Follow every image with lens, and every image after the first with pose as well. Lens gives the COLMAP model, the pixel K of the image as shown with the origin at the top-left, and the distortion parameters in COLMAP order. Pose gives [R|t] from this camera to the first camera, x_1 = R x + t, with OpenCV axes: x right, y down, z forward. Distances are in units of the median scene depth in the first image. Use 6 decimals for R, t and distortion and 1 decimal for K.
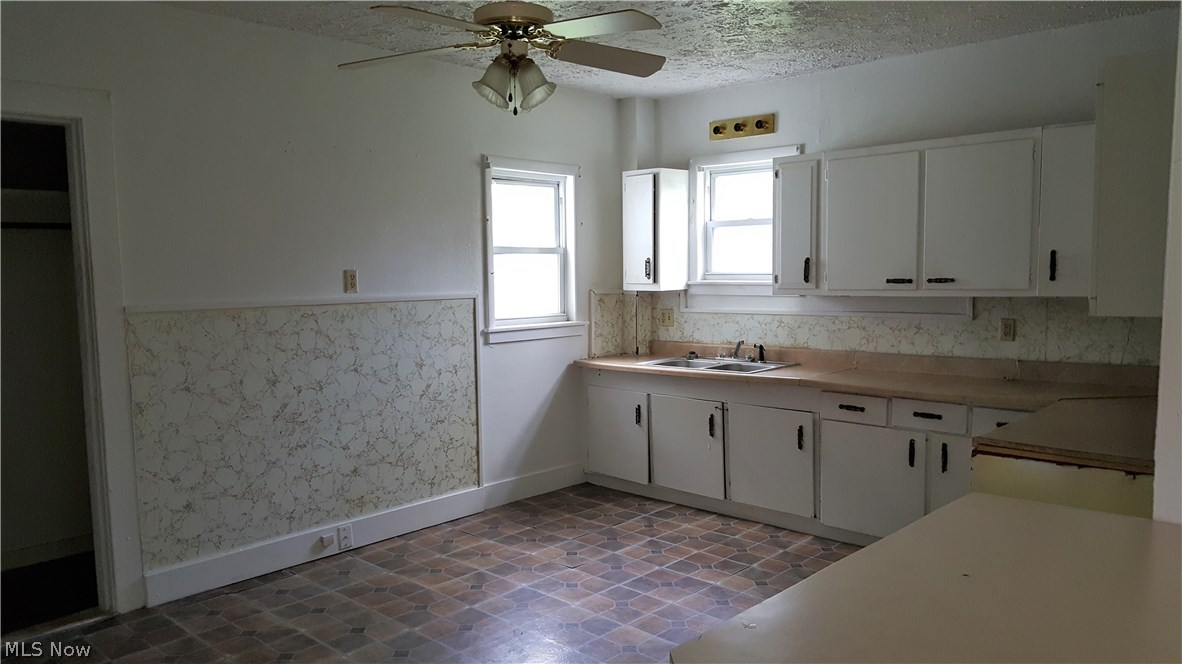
lens RADIAL K [[838.4, 0, 593.4], [0, 838.4, 349.5], [0, 0, 1]] dist [0.158076, -0.309480]
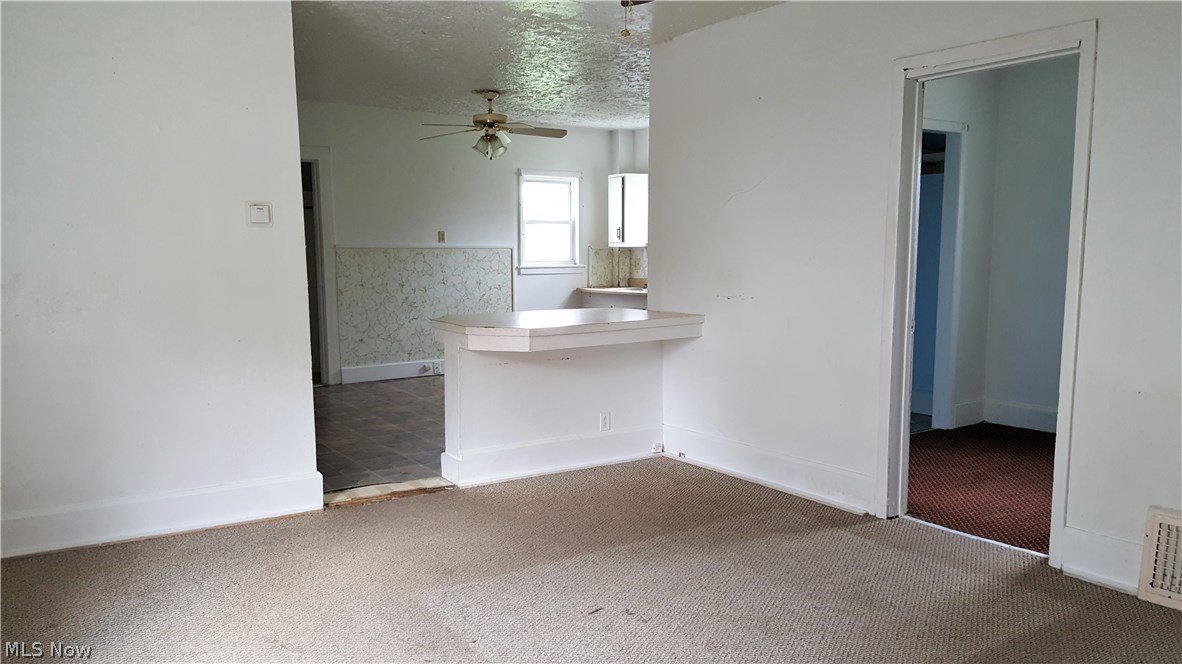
lens RADIAL K [[838.4, 0, 593.4], [0, 838.4, 349.5], [0, 0, 1]] dist [0.158076, -0.309480]
pose [[0.977972, 0.032816, -0.206140, 0.430196], [-0.028247, 0.999287, 0.025067, 0.111279], [0.206815, -0.018692, 0.978201, -0.771648]]
